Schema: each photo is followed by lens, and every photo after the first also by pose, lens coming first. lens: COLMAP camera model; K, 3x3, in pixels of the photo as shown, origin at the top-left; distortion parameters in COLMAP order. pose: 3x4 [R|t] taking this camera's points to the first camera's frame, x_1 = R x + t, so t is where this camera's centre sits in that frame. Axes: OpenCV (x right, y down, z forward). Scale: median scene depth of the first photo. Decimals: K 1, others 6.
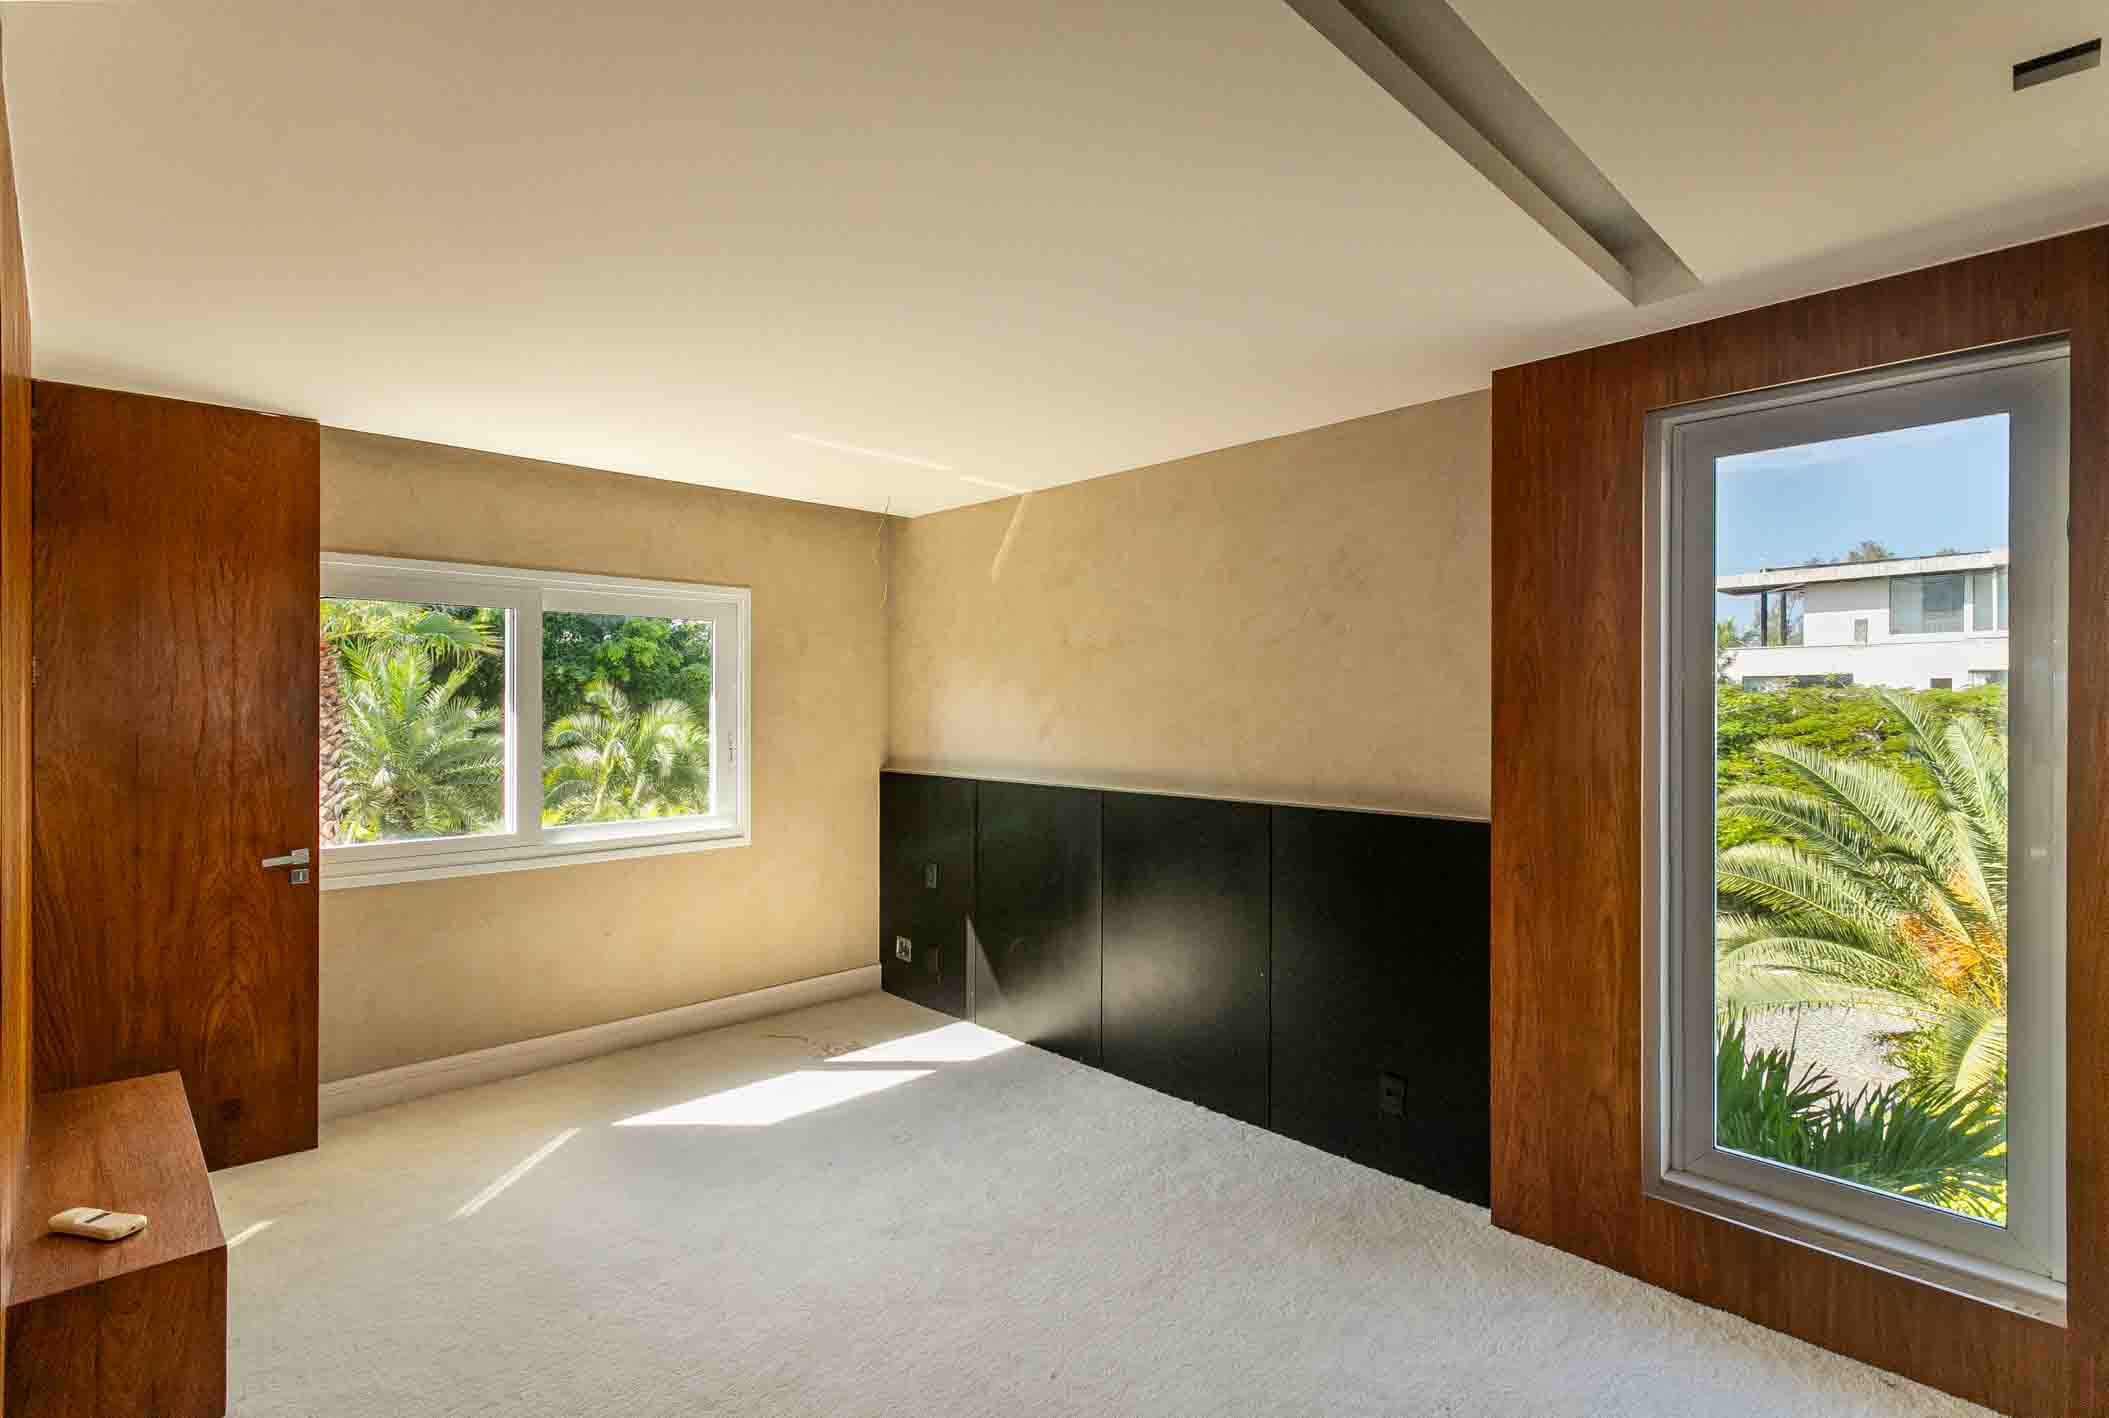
lens RADIAL K [[1011.0, 0, 1046.8], [0, 1011.0, 707.0], [0, 0, 1]] dist [0.001806, 0.000423]
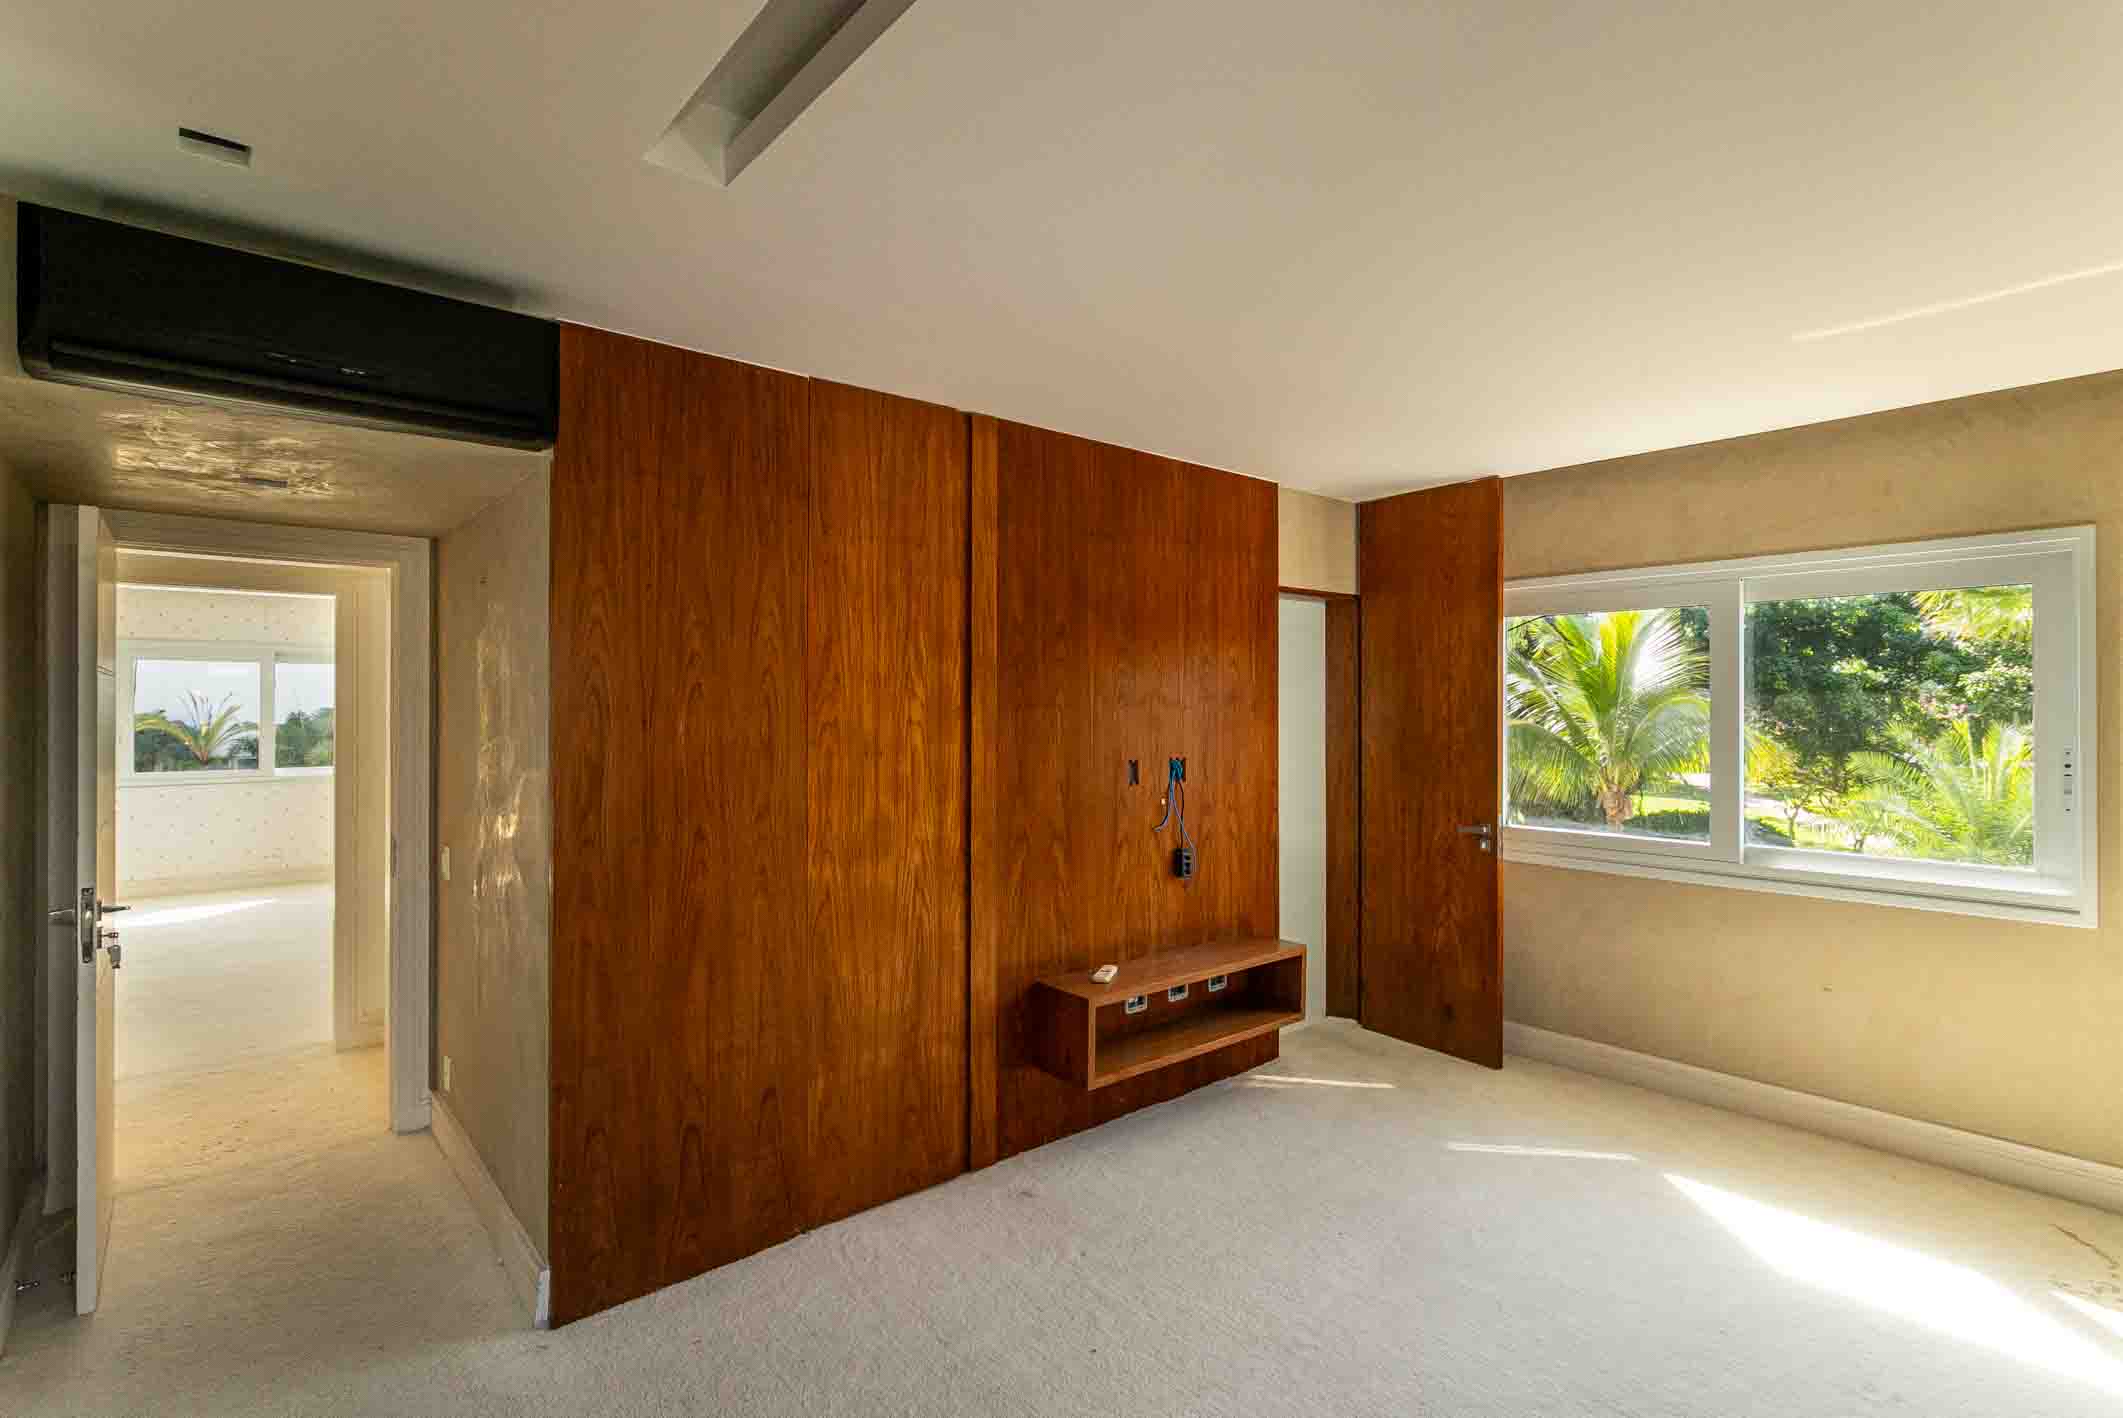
lens RADIAL K [[1017.8, 0, 1053.8], [0, 1017.8, 706.9], [0, 0, 1]] dist [0.001806, 0.000423]
pose [[-0.066012, 0.000388, -0.997819, 0.541747], [-0.002921, 0.999996, 0.000582, -0.002269], [0.997815, 0.002953, -0.066011, 0.545457]]
